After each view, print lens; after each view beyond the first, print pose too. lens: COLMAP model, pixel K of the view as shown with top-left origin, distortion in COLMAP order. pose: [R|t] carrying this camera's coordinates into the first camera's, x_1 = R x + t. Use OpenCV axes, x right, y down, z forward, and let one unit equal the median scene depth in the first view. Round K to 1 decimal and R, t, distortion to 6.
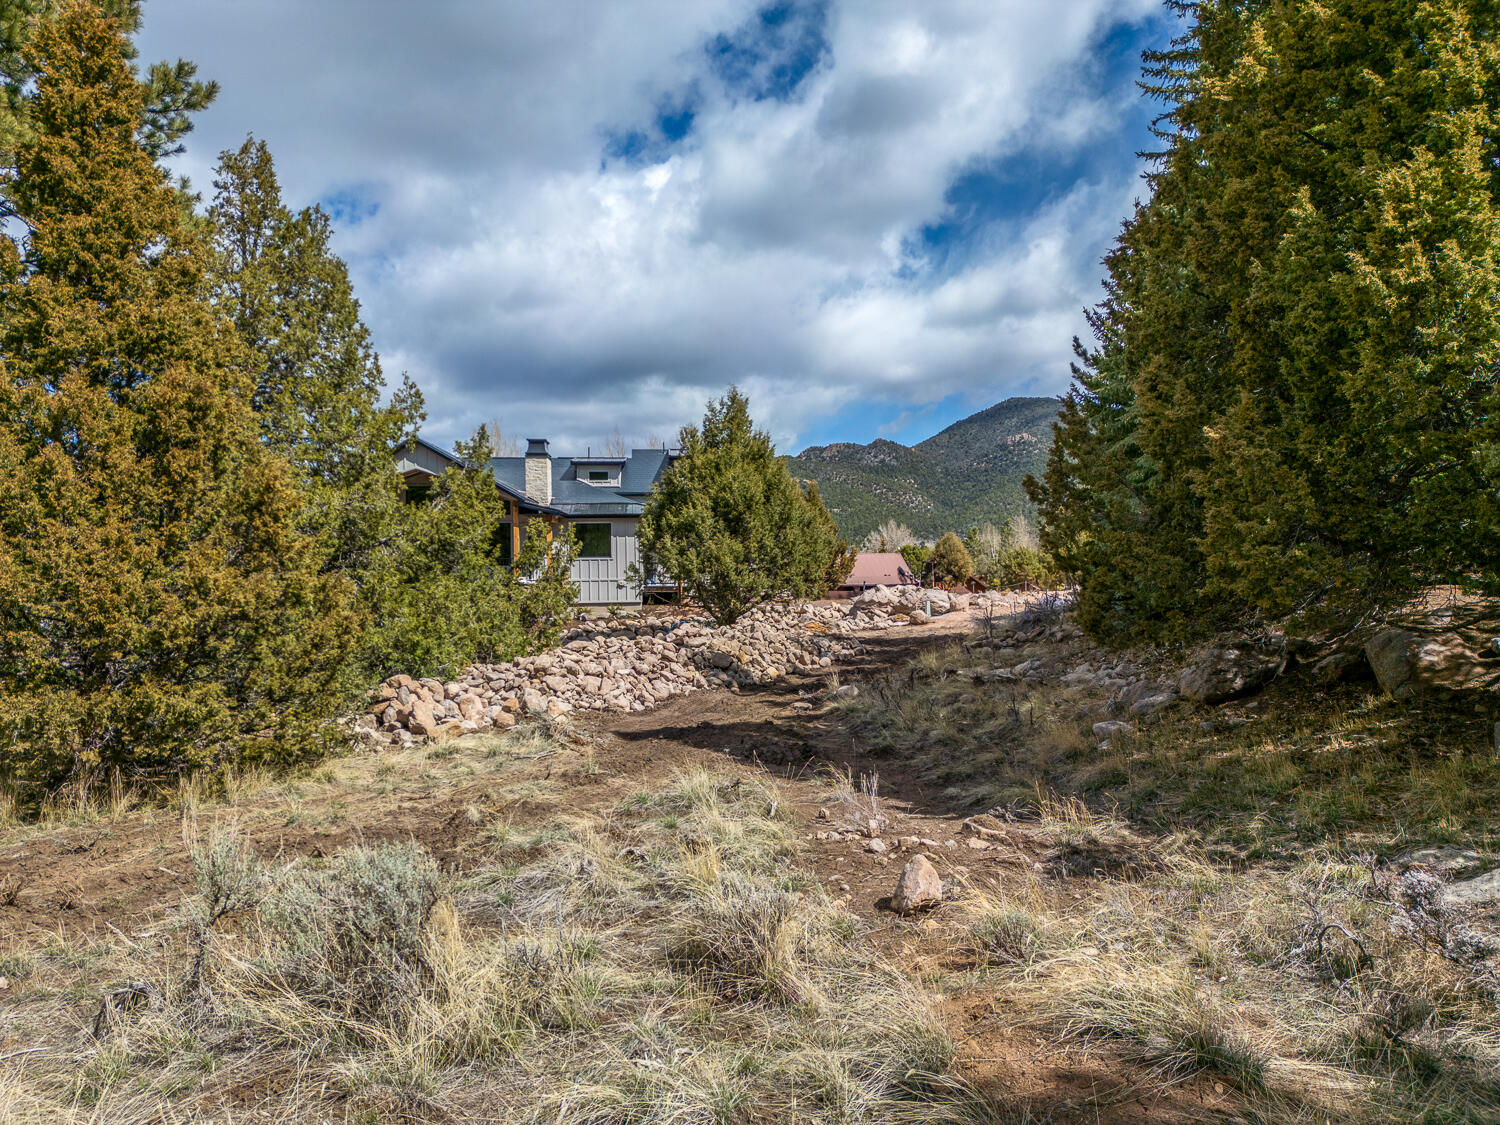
lens RADIAL K [[1040.2, 0, 755.0], [0, 1040.2, 565.7], [0, 0, 1]] dist [0.080874, -0.076318]
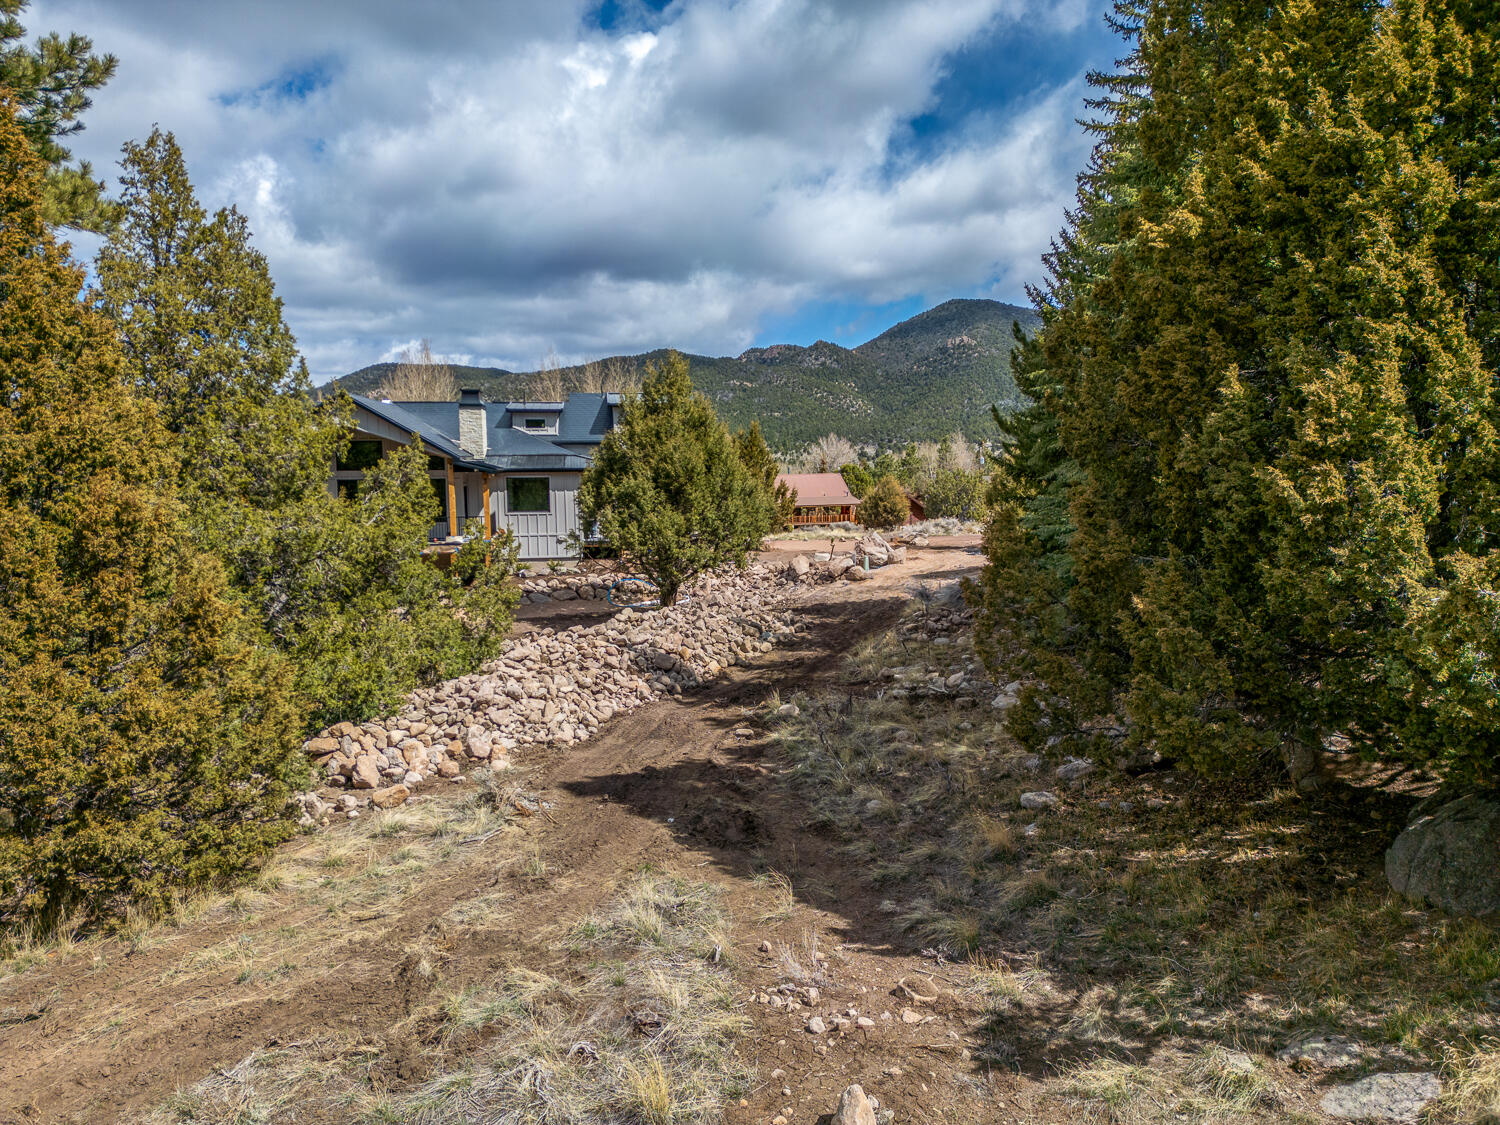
lens RADIAL K [[1040.2, 0, 753.6], [0, 1040.2, 577.6], [0, 0, 1]] dist [0.080874, -0.076318]
pose [[0.998427, -0.004293, 0.055910, -0.003135], [-0.000858, 0.995779, 0.091784, -0.185739], [-0.056068, -0.091687, 0.994208, -0.007780]]
